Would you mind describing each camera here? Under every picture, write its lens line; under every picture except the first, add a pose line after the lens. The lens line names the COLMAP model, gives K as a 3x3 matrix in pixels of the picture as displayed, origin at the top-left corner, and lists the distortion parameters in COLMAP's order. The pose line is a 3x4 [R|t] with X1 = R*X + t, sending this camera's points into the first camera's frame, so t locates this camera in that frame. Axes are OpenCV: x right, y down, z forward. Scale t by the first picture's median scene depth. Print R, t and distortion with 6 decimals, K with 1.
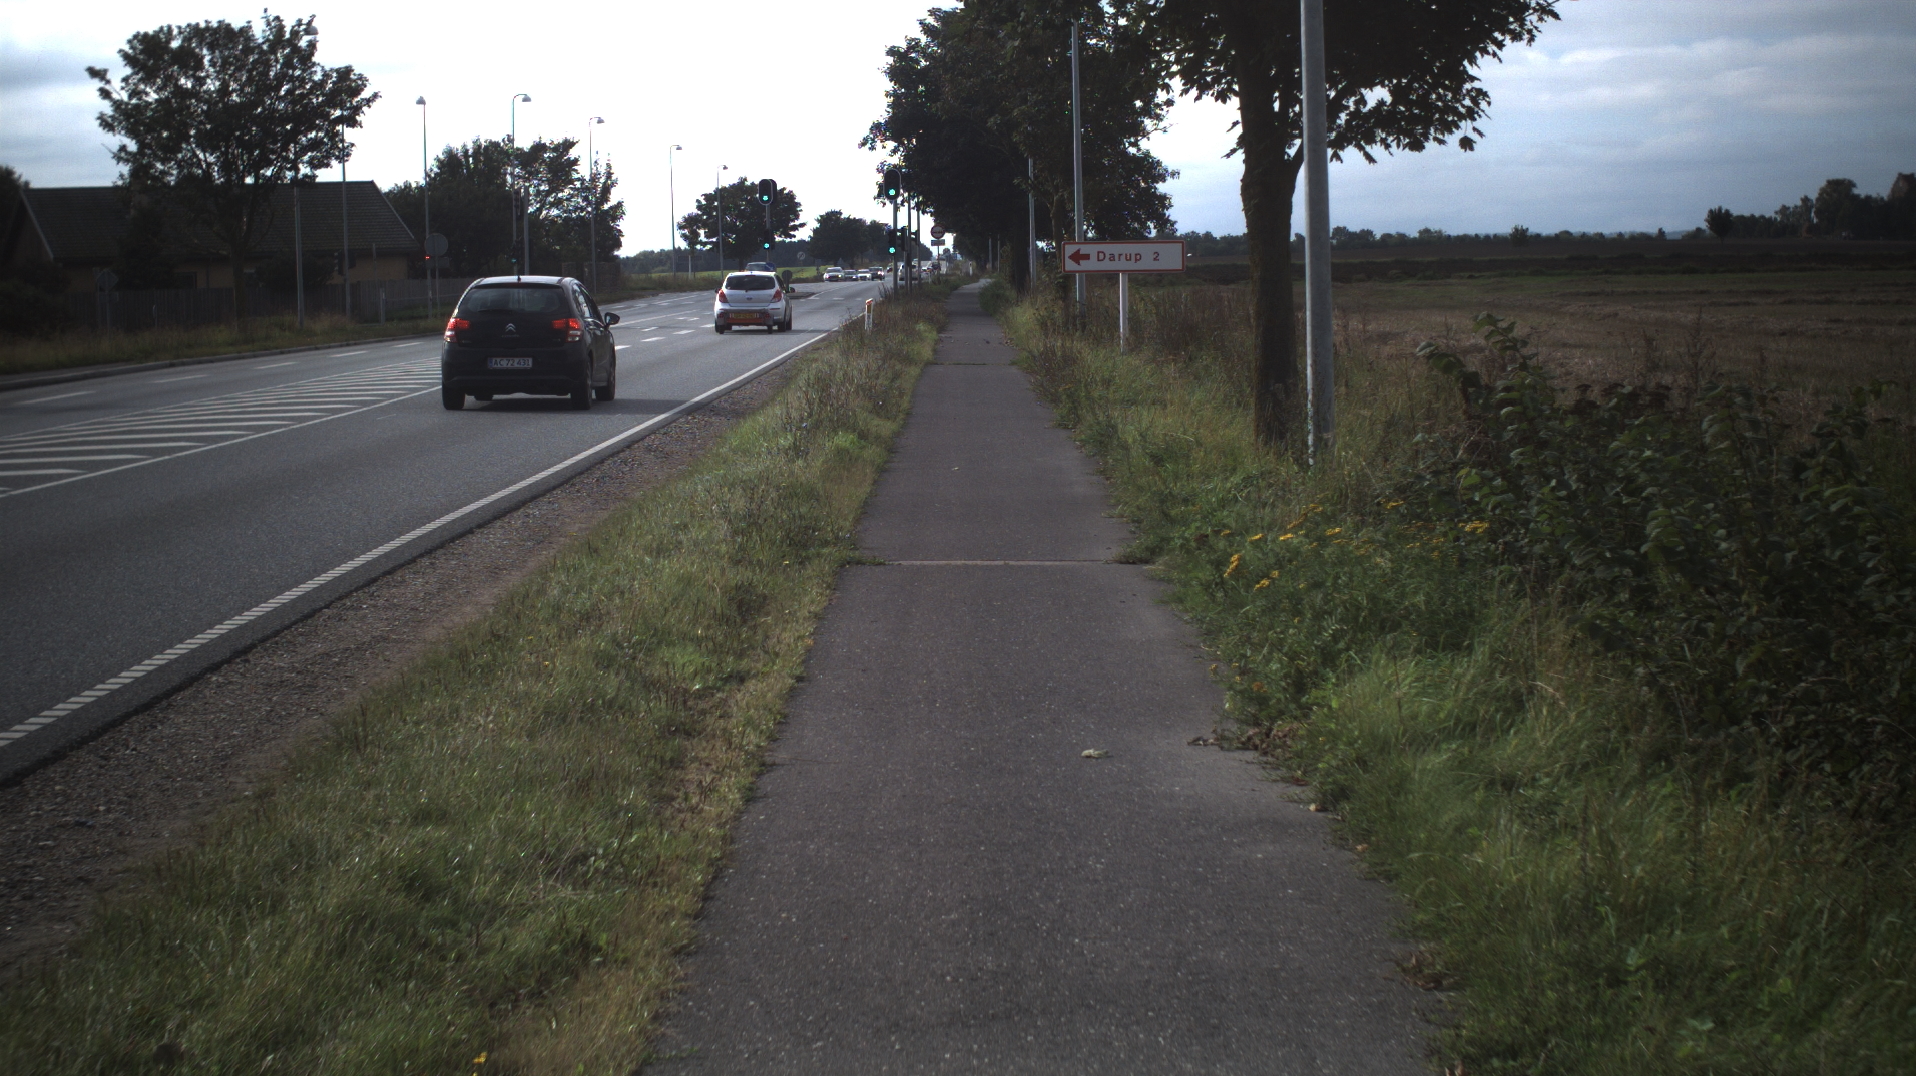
lens RADIAL K [[3472.4, 0, 958.0], [0, 3472.4, 538.0], [0, 0, 1]] dist [-0.282315, 0.276857]
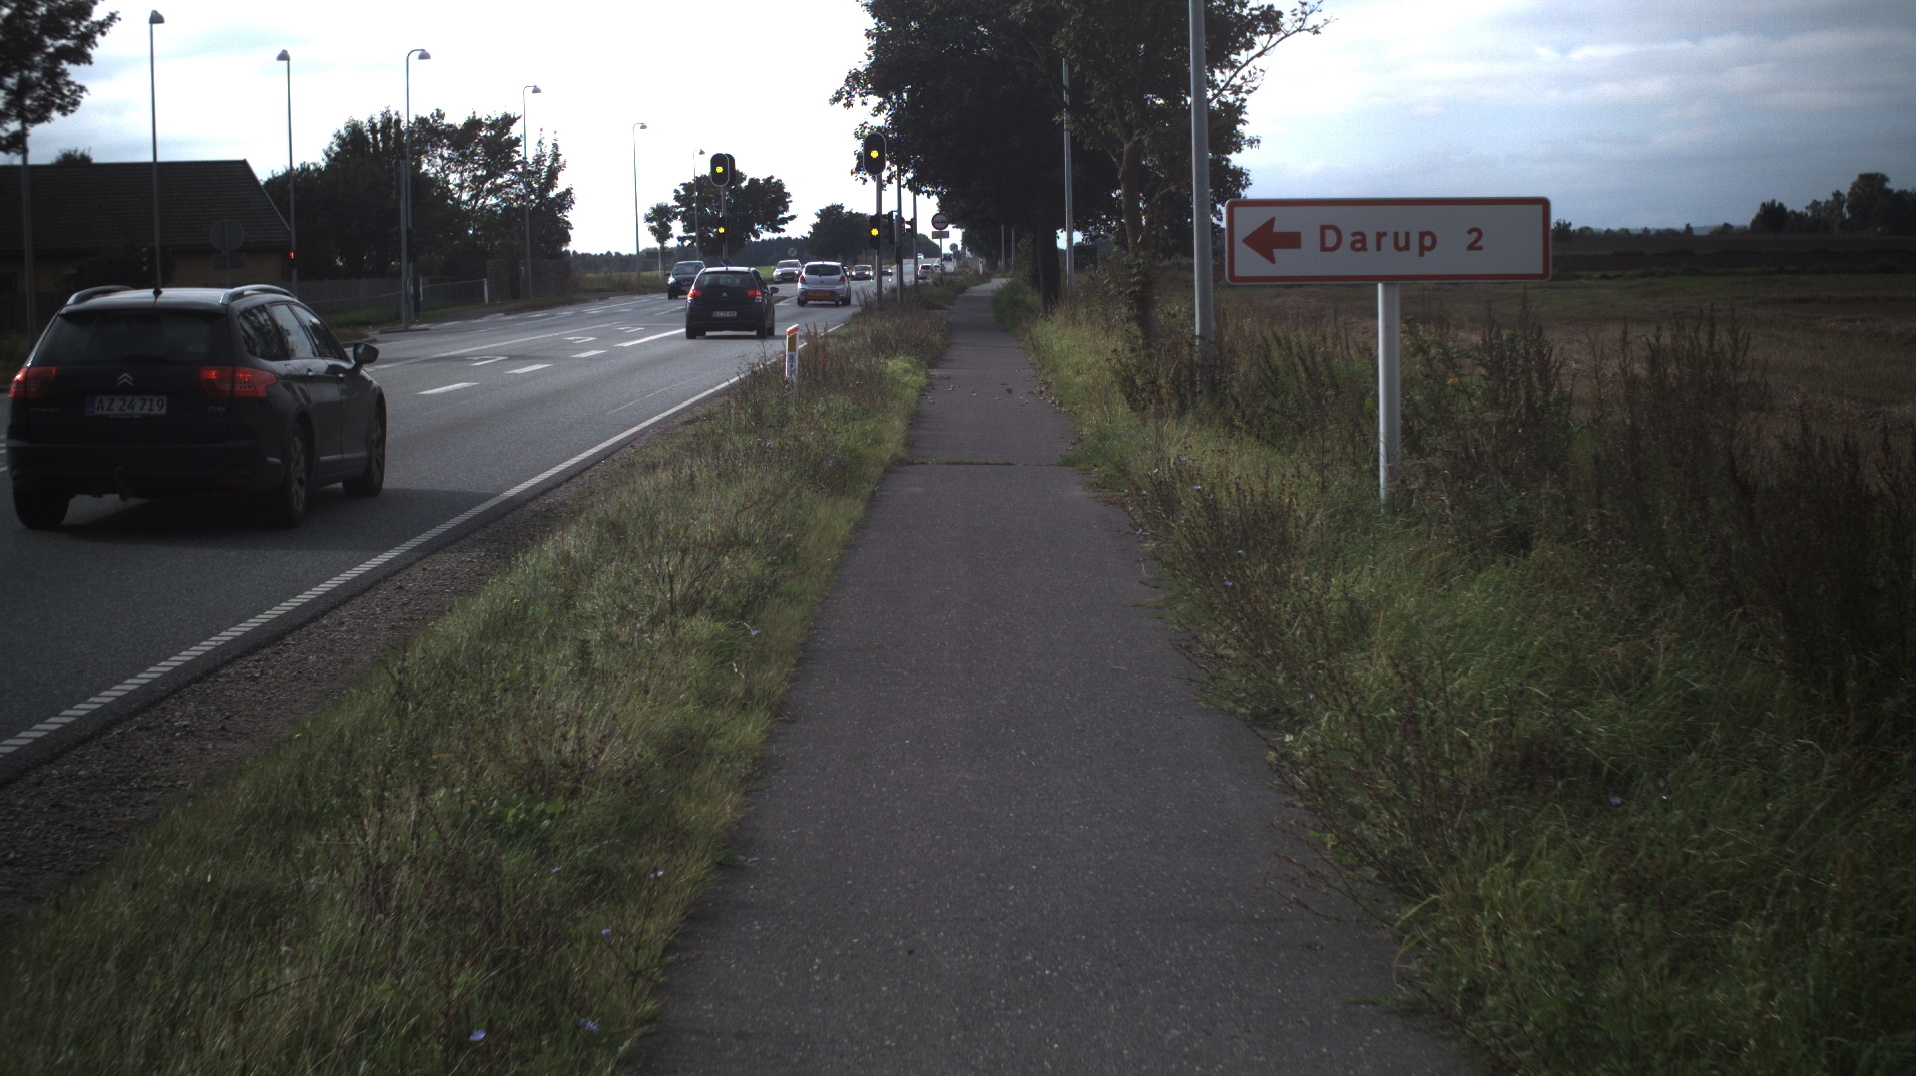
lens RADIAL K [[3472.4, 0, 958.0], [0, 3472.4, 538.0], [0, 0, 1]] dist [-0.282315, 0.276857]
pose [[0.999995, -0.000902, -0.002923, 0.000591], [0.000905, 0.999999, 0.000802, -0.012944], [0.002923, -0.000805, 0.999995, 0.164555]]
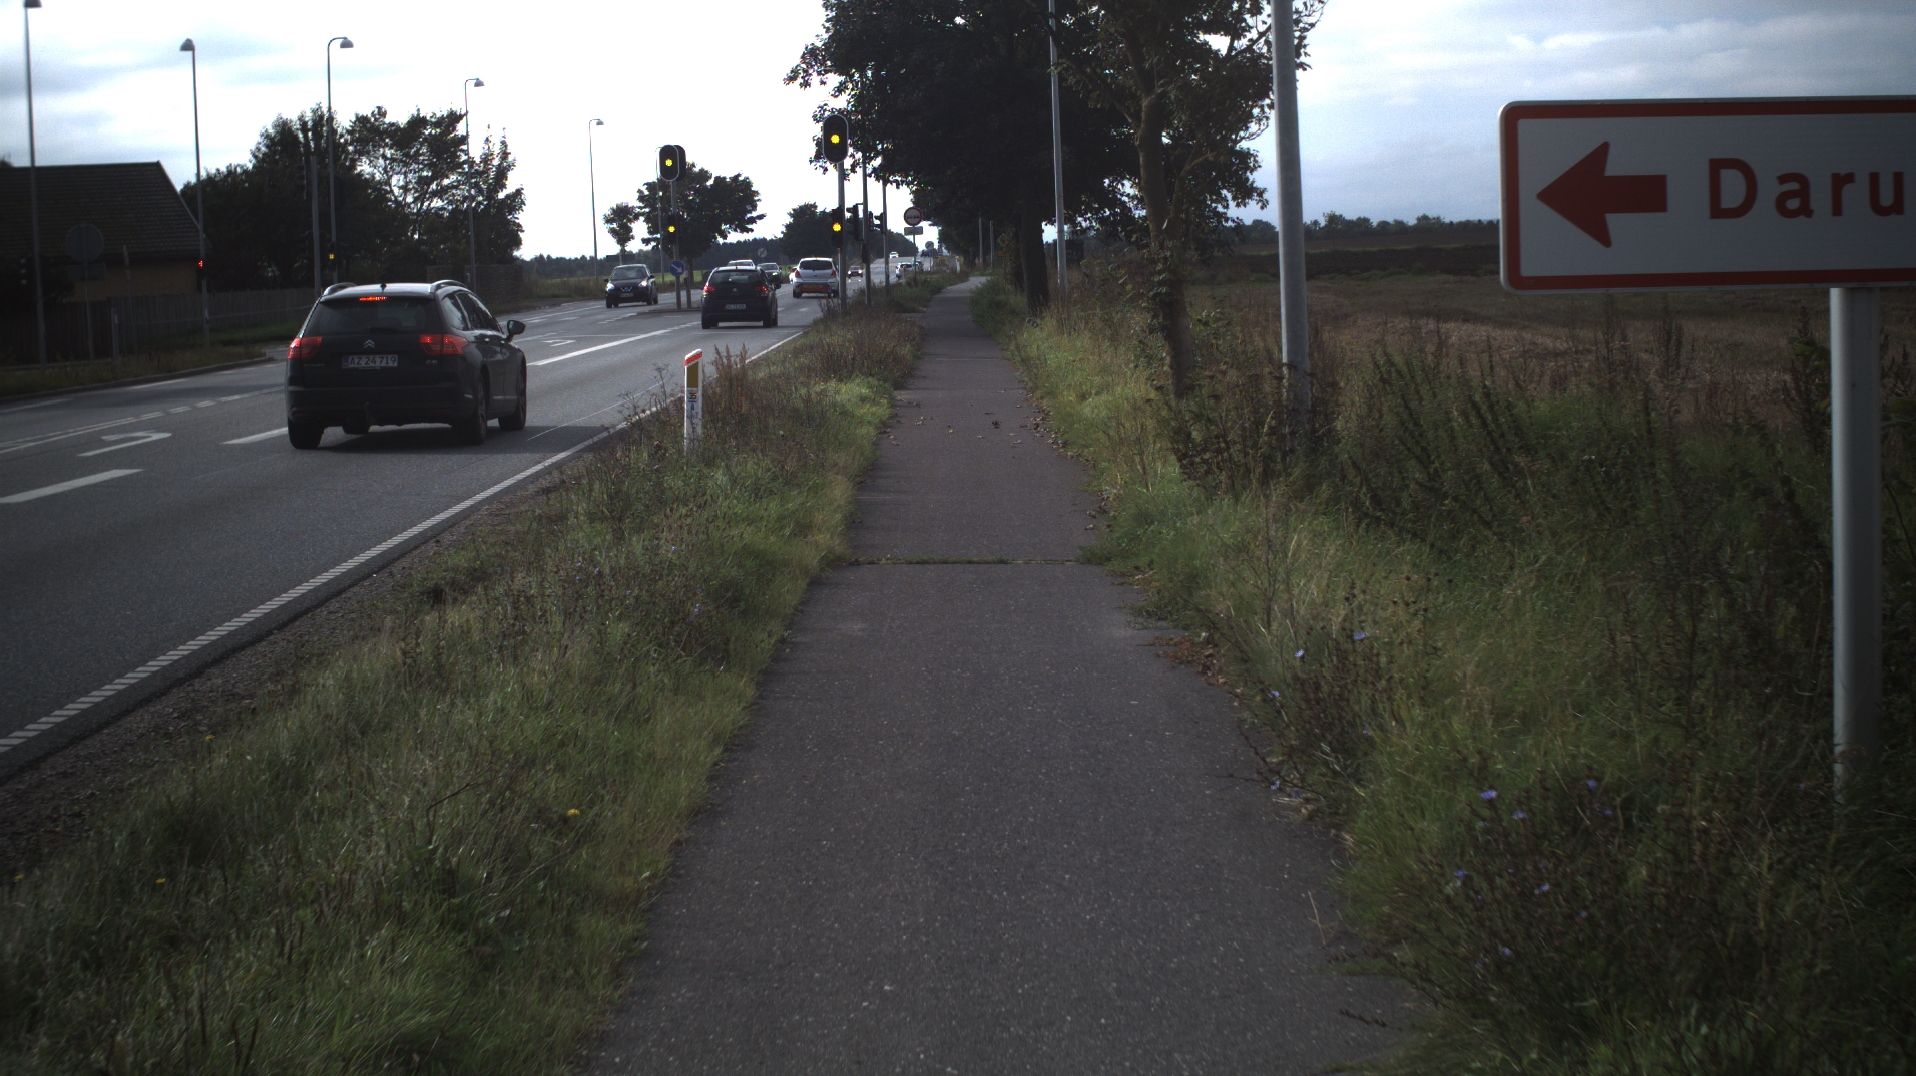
lens RADIAL K [[3472.4, 0, 958.0], [0, 3472.4, 538.0], [0, 0, 1]] dist [-0.282315, 0.276857]
pose [[0.999856, -0.016841, 0.002299, 0.000903], [0.016838, 0.999857, 0.001314, -0.017164], [-0.002321, -0.001275, 0.999996, 0.219463]]
